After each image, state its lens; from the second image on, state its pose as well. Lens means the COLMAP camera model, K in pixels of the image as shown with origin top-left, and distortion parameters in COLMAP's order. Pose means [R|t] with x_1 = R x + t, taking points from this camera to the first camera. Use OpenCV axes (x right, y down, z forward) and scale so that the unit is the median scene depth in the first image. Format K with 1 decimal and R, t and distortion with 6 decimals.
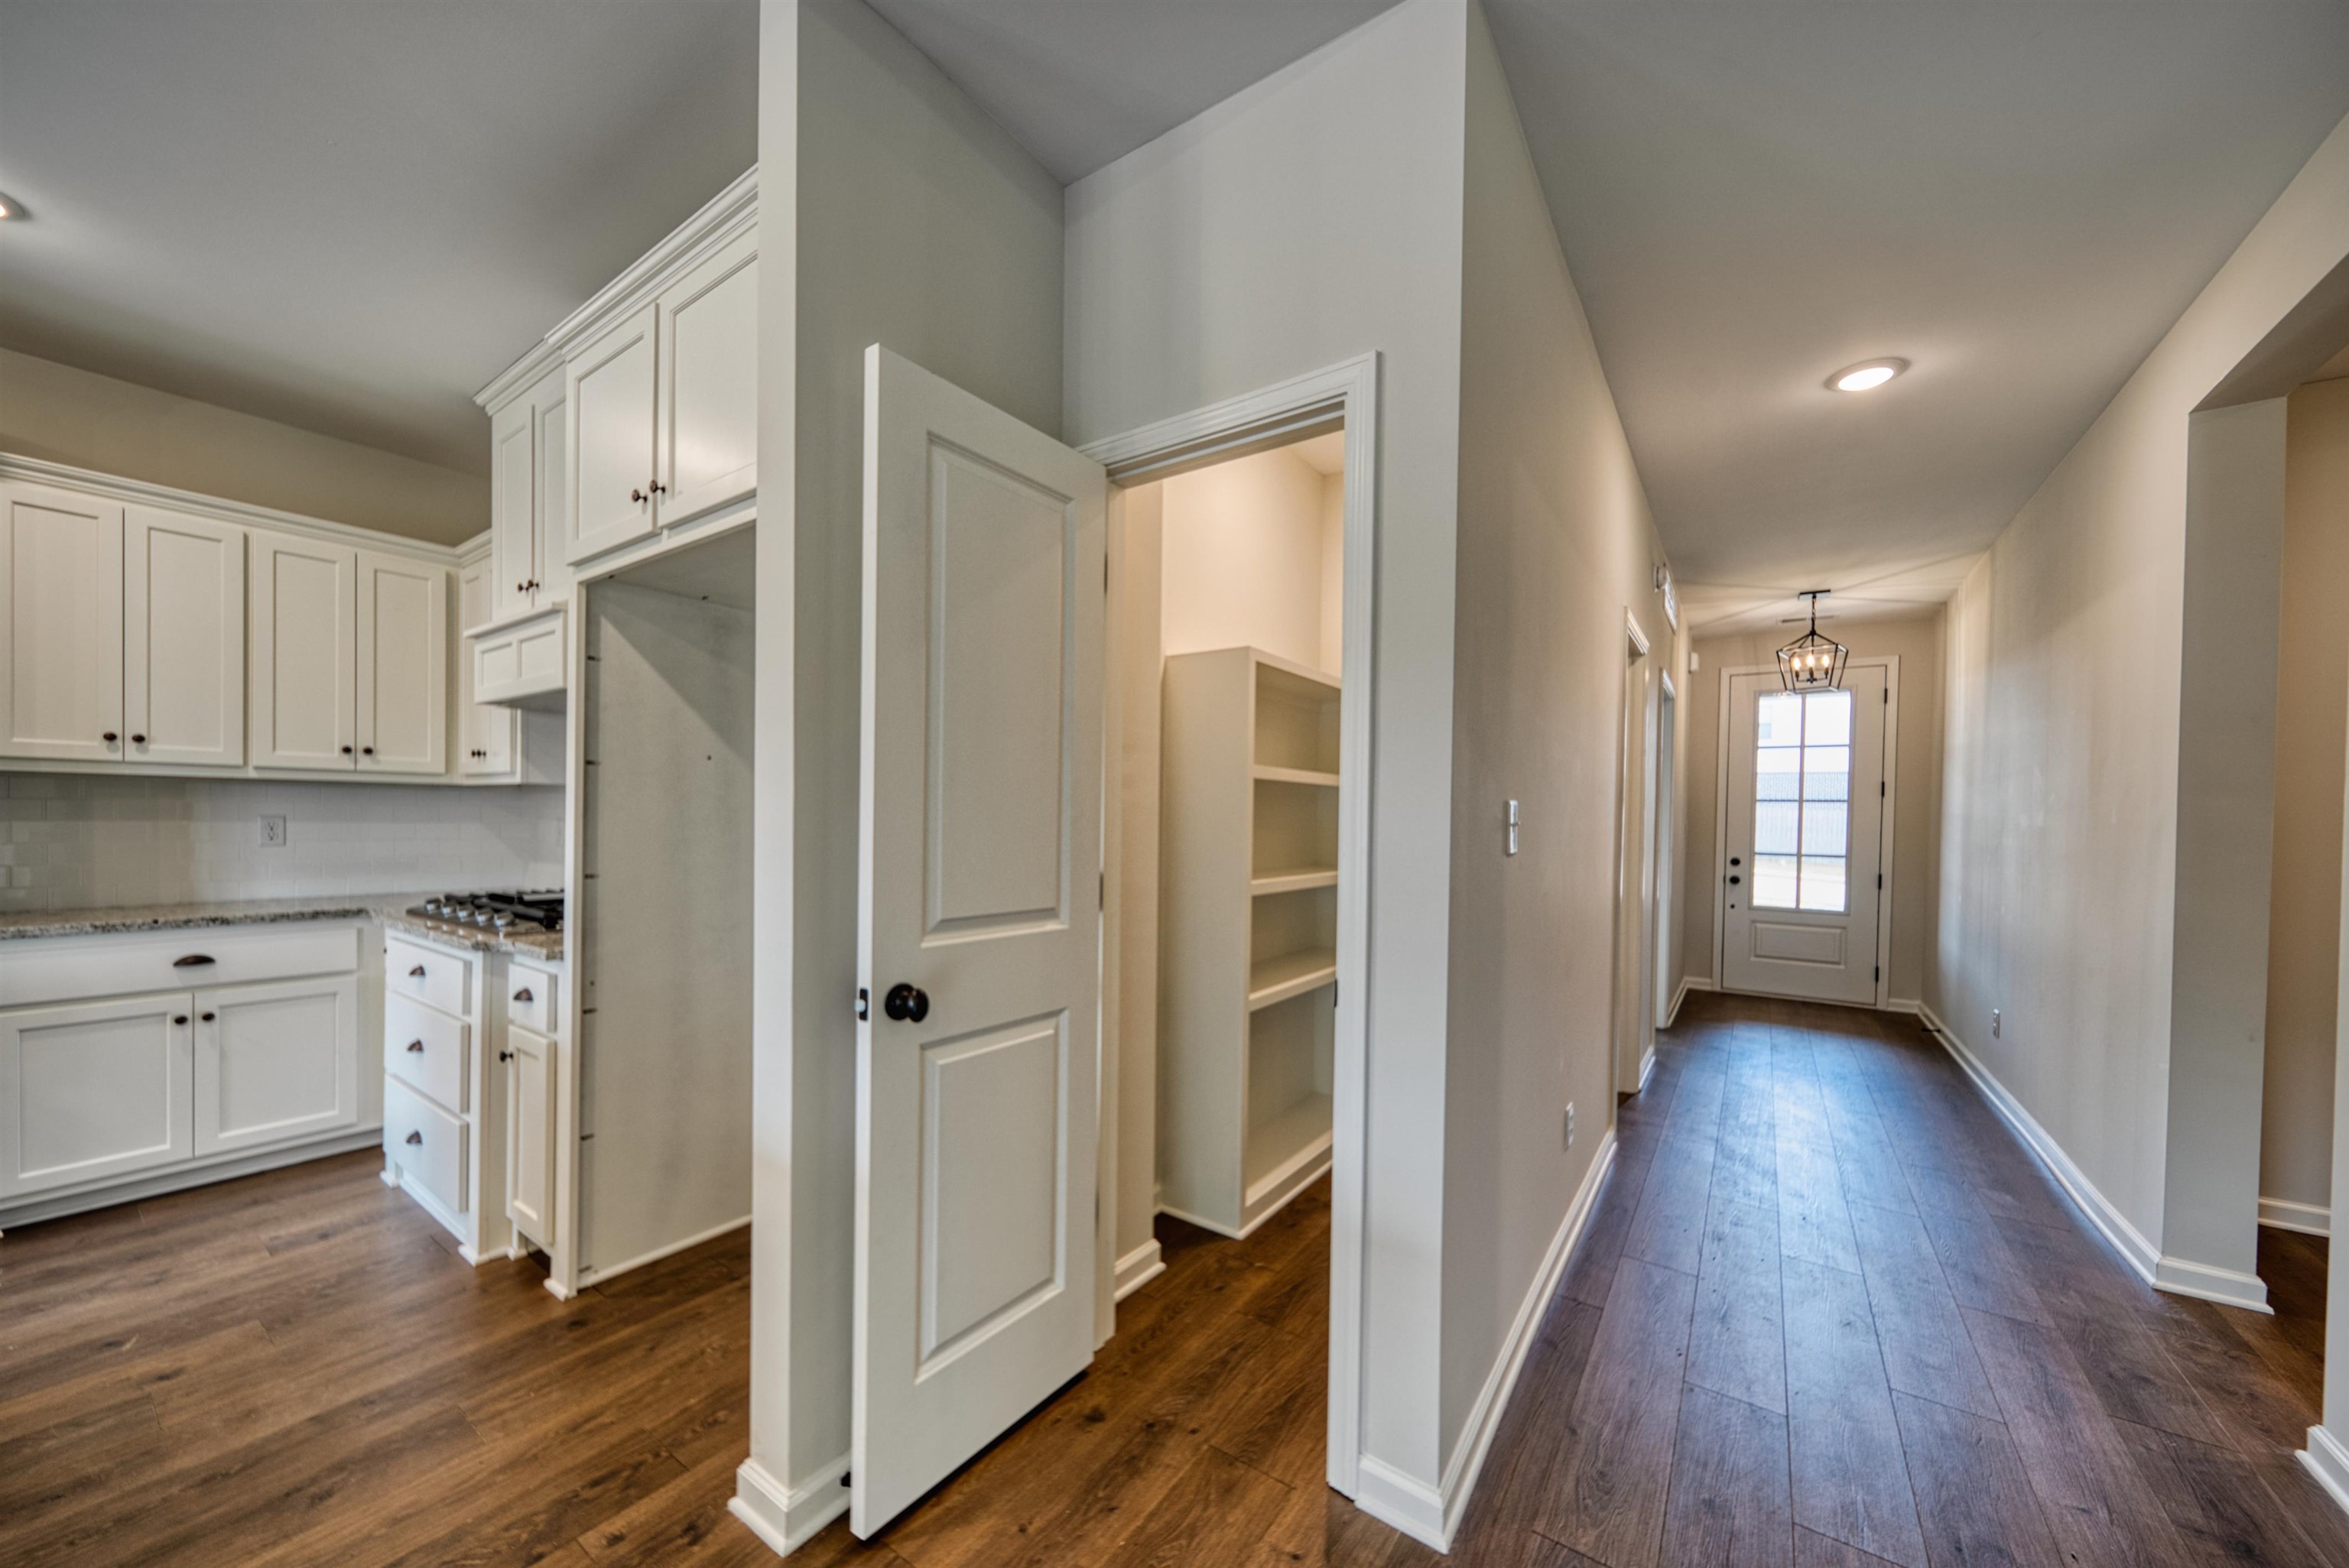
lens RADIAL K [[845.2, 0, 1154.4], [0, 845.2, 828.4], [0, 0, 1]] dist [-0.000016, -0.000118]
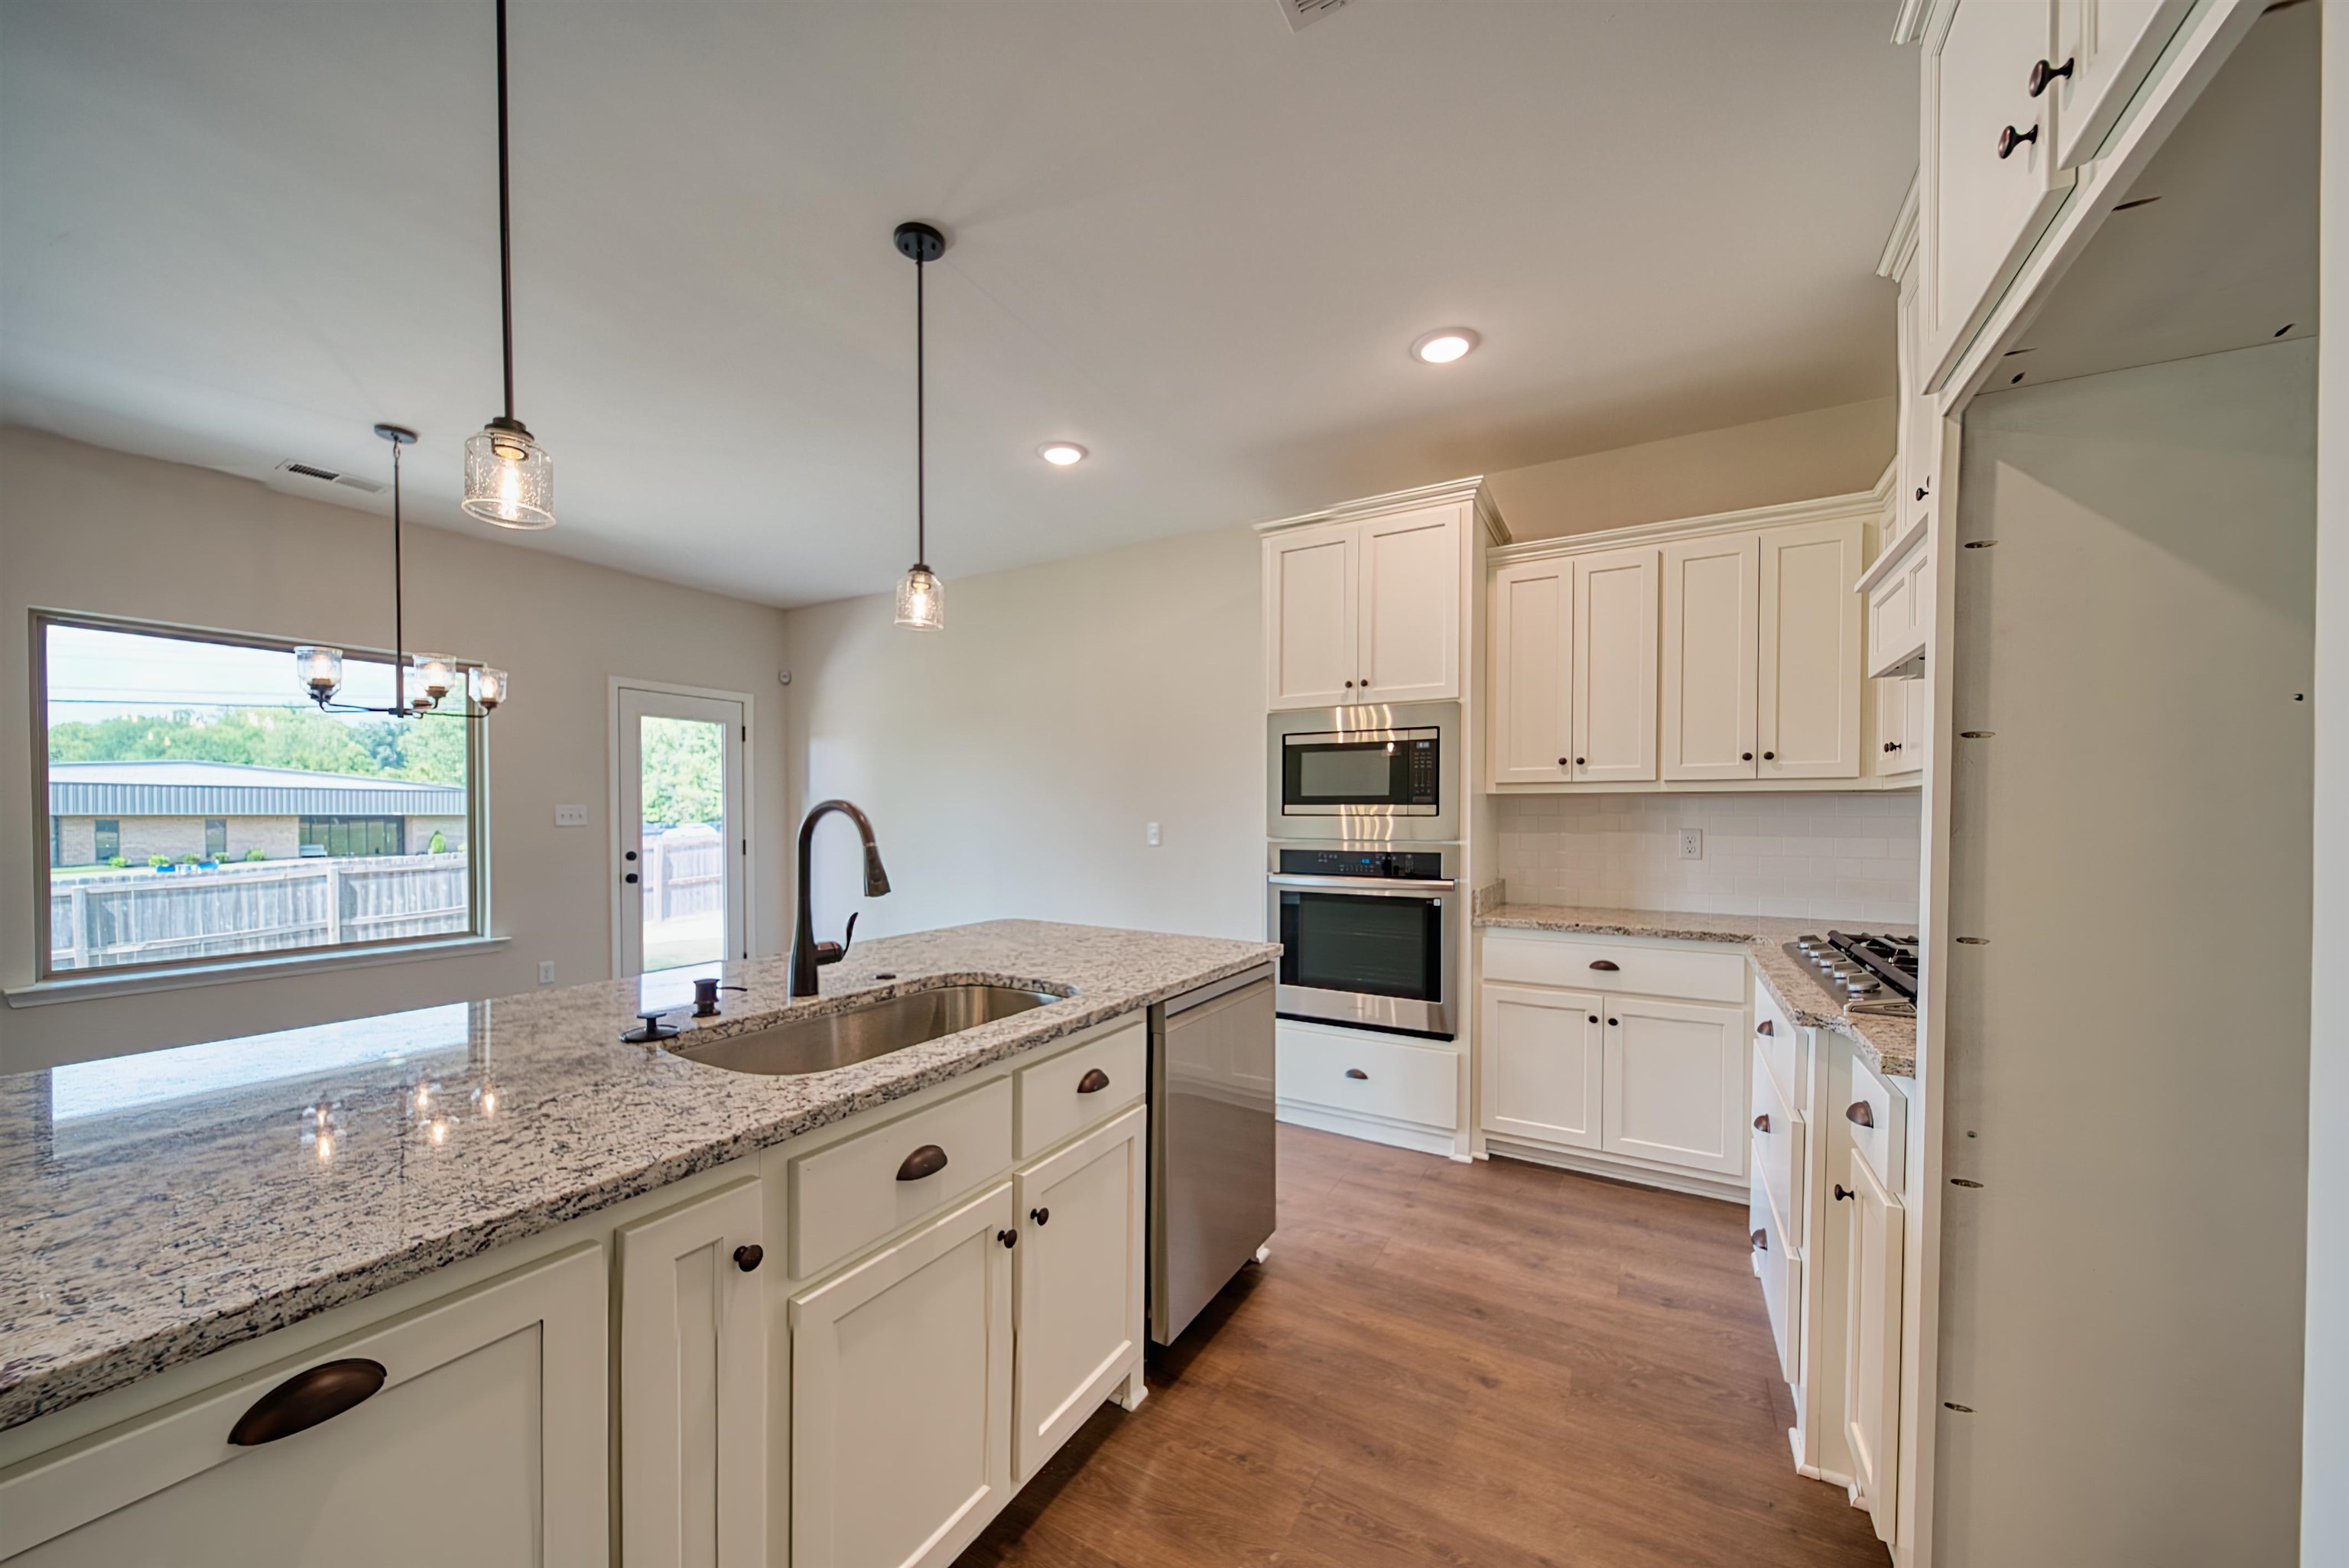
lens RADIAL K [[830.3, 0, 1155.2], [0, 830.3, 826.5], [0, 0, 1]] dist [-0.000496, -0.001673]
pose [[0.076920, -0.002645, -0.997034, -0.121356], [-0.014106, 0.999894, -0.003741, -0.005653], [0.996937, 0.014352, 0.076875, 0.308648]]
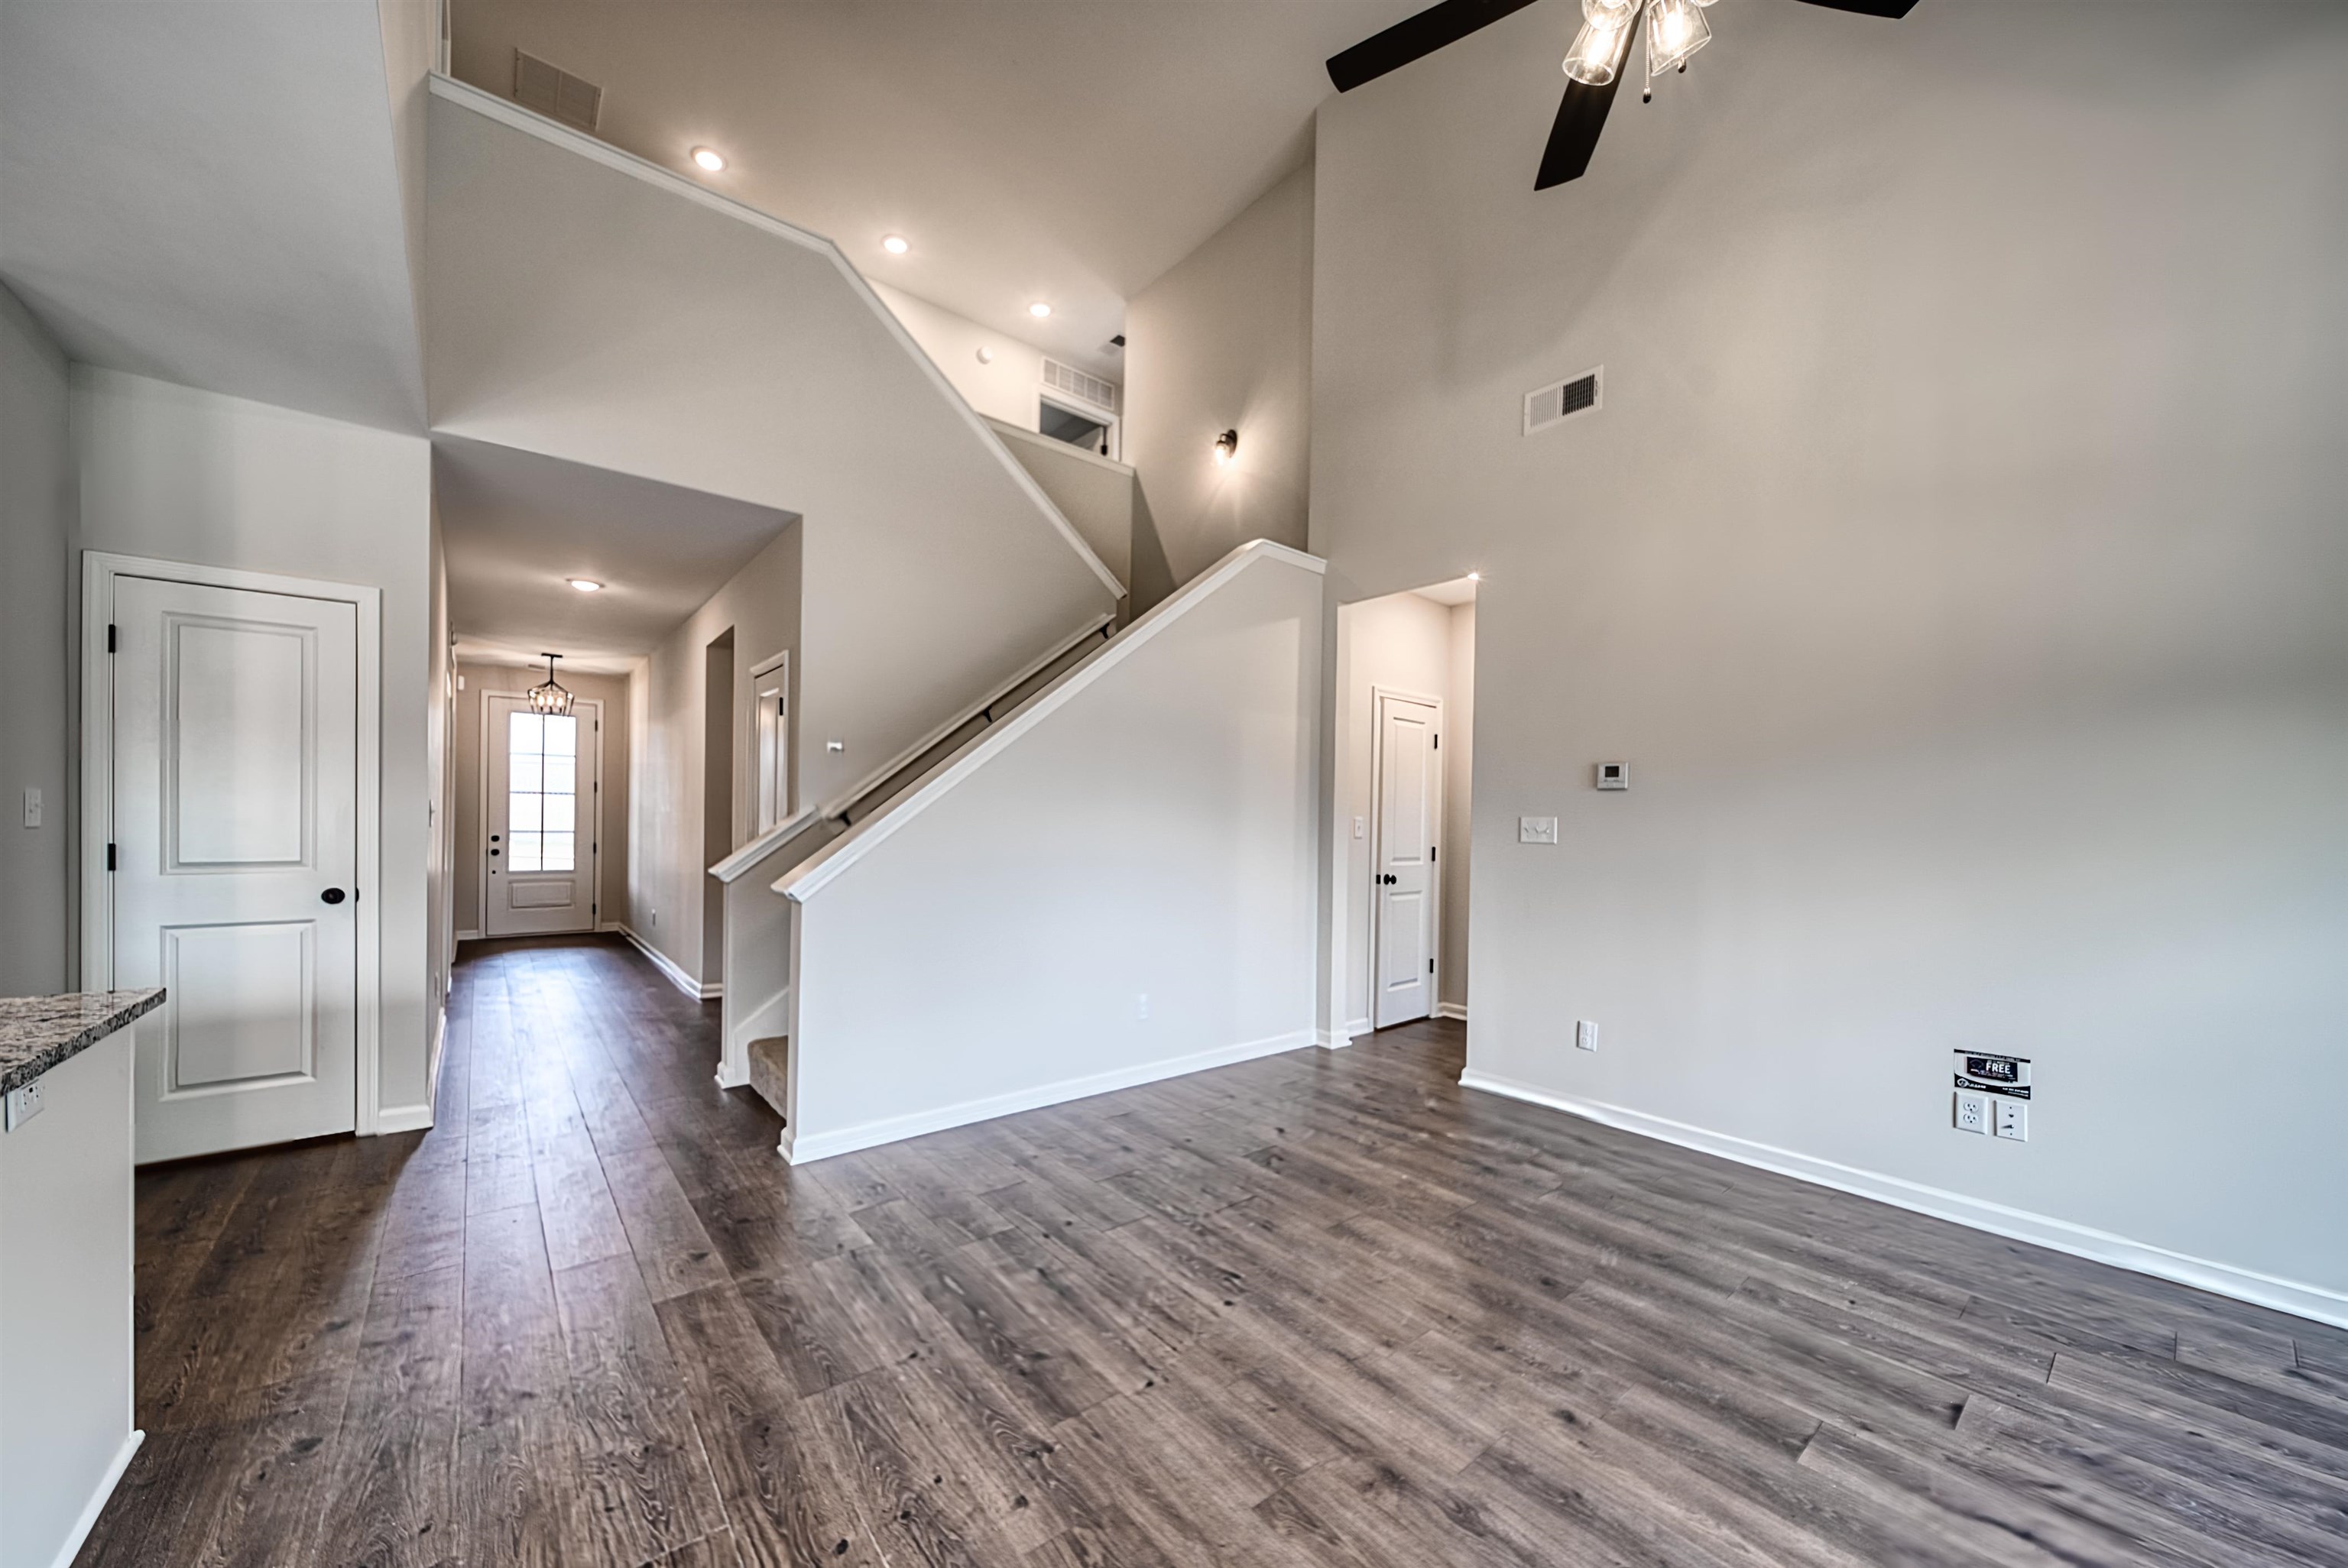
lens RADIAL K [[844.6, 0, 1151.1], [0, 844.6, 827.5], [0, 0, 1]] dist [-0.000421, -0.002147]
pose [[0.273477, -0.019657, 0.961678, -0.624288], [0.002722, 0.999803, 0.019662, -0.000973], [-0.961875, -0.002760, 0.273477, -0.719347]]
